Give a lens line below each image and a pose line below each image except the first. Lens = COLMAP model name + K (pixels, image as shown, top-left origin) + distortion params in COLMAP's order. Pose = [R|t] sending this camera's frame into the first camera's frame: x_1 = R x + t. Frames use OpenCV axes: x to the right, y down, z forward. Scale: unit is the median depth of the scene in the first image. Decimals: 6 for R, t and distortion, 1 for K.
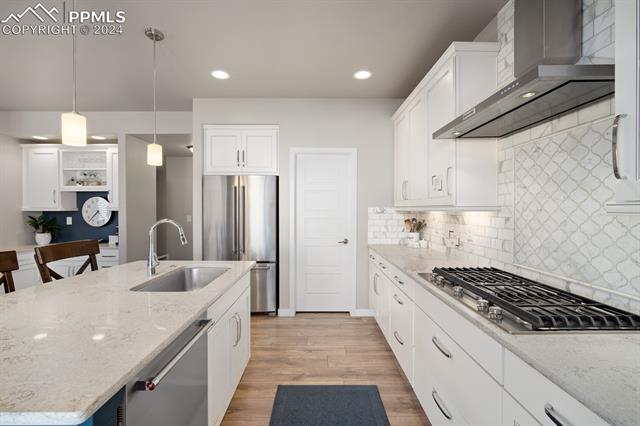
lens RADIAL K [[283.0, 0, 321.4], [0, 283.0, 211.3], [0, 0, 1]] dist [-0.012487, 0.004656]
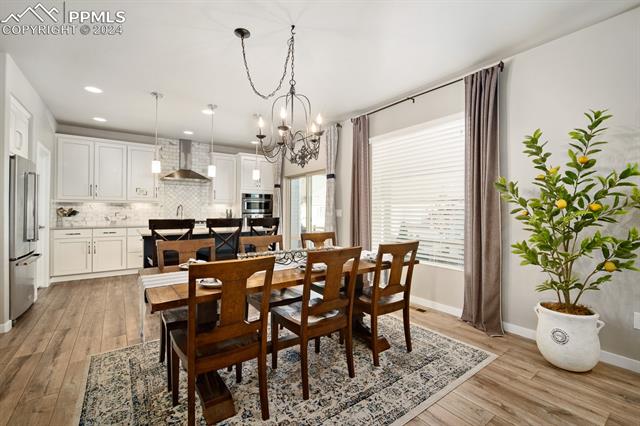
lens RADIAL K [[283.0, 0, 319.4], [0, 283.0, 209.3], [0, 0, 1]] dist [-0.012487, 0.004656]
pose [[-0.573261, -0.000424, 0.819373, -1.591870], [0.001483, 0.999998, 0.001555, 0.032680], [-0.819371, 0.002106, -0.573259, 0.734823]]
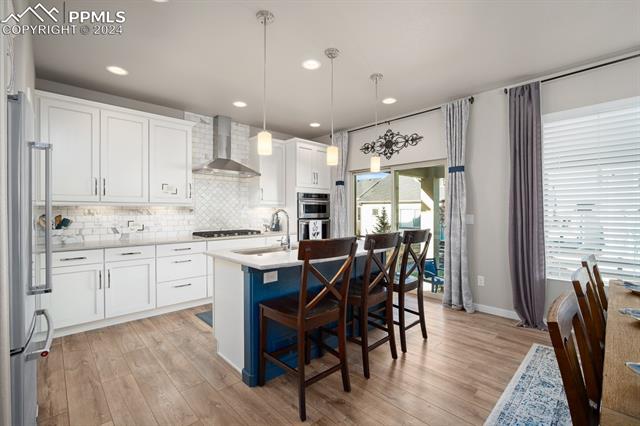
lens RADIAL K [[283.0, 0, 318.9], [0, 283.0, 211.0], [0, 0, 1]] dist [-0.012487, 0.004656]
pose [[-0.678799, -0.001234, 0.734323, -0.892238], [0.006757, 0.999946, 0.007927, 0.012545], [-0.734293, 0.010343, -0.678753, 0.954199]]
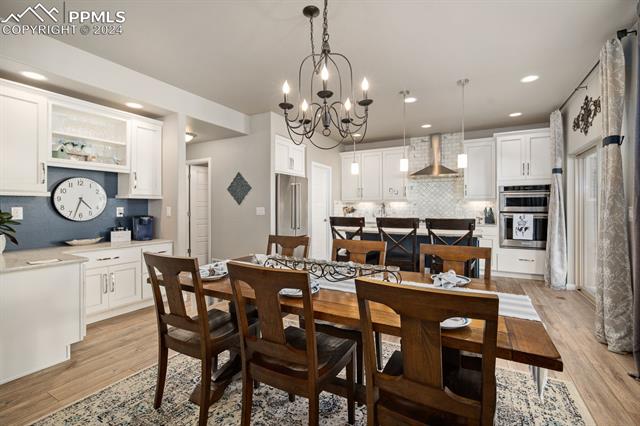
lens RADIAL K [[283.0, 0, 325.5], [0, 283.0, 207.9], [0, 0, 1]] dist [-0.012487, 0.004656]
pose [[0.486433, -0.001791, 0.873716, -1.439139], [0.006651, 0.999977, -0.001653, 0.036273], [-0.873692, 0.006615, 0.486434, 0.172474]]
